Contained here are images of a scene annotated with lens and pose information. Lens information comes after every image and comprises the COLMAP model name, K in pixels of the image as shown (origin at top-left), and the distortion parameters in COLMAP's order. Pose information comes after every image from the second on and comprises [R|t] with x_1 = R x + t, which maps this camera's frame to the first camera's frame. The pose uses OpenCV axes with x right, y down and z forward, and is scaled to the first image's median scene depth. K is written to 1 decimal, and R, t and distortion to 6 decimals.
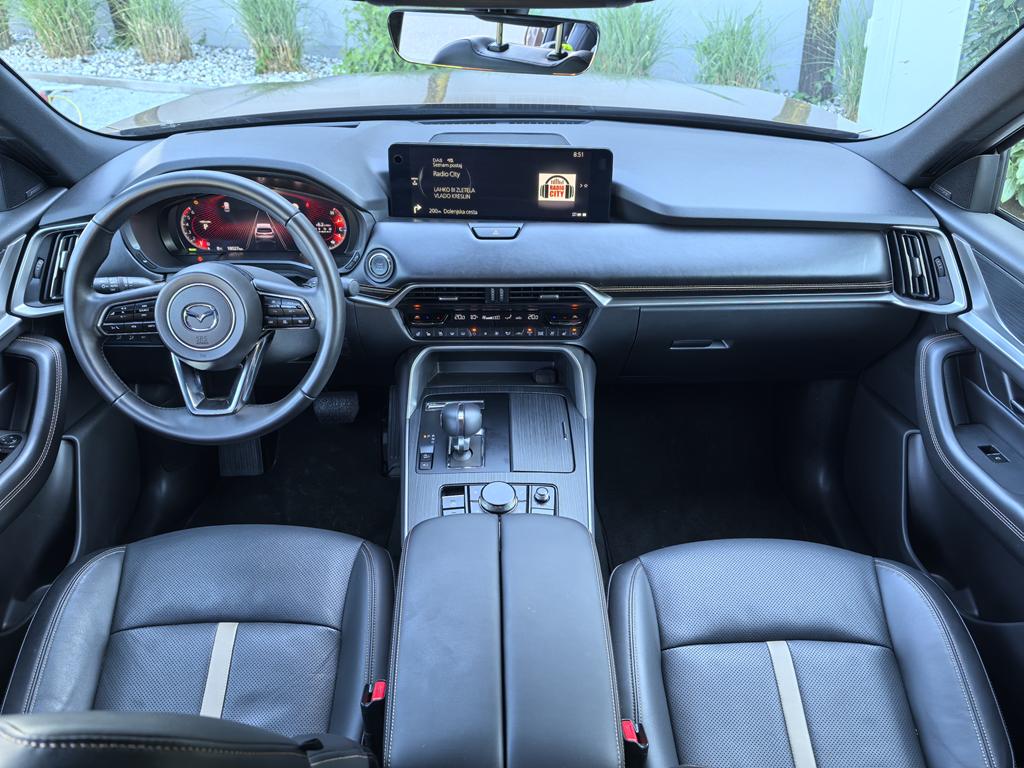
lens RADIAL K [[806.7, 0, 509.4], [0, 806.7, 386.9], [0, 0, 1]] dist [0.005487, -0.002348]
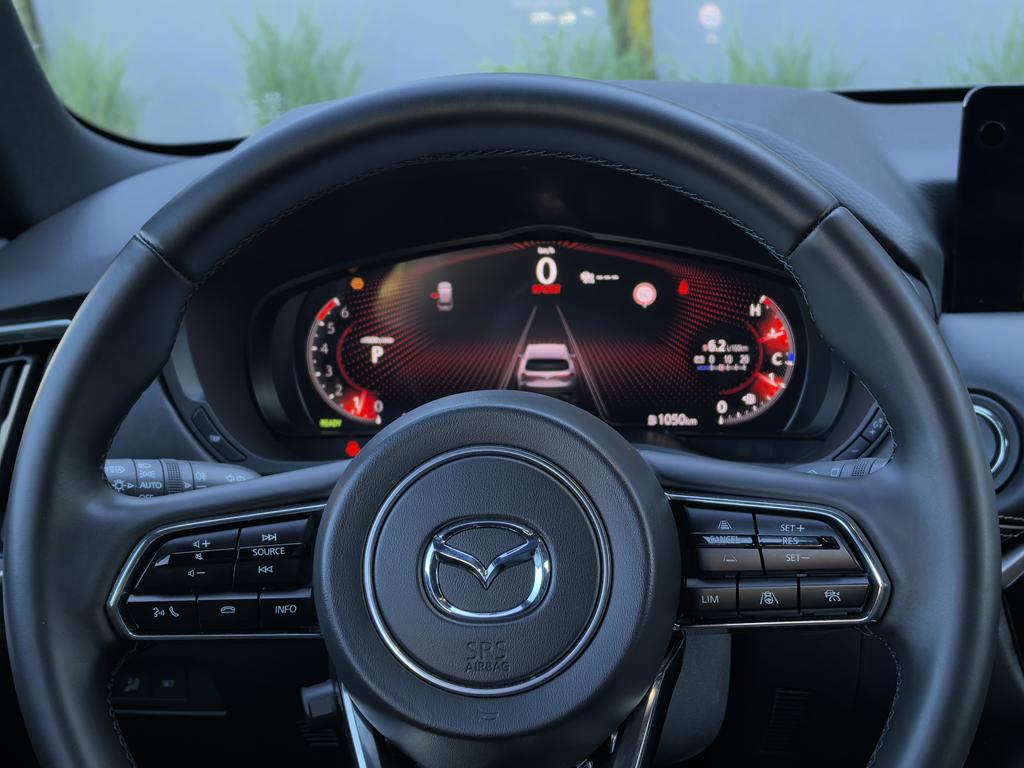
lens RADIAL K [[1578.8, 0, 514.2], [0, 1578.8, 384.4], [0, 0, 1]] dist [0.003715, 0.000000]
pose [[0.995120, -0.008106, -0.098336, -0.255731], [-0.021485, 0.954905, -0.296134, 0.008336], [0.096302, 0.296802, 0.950071, 0.383242]]
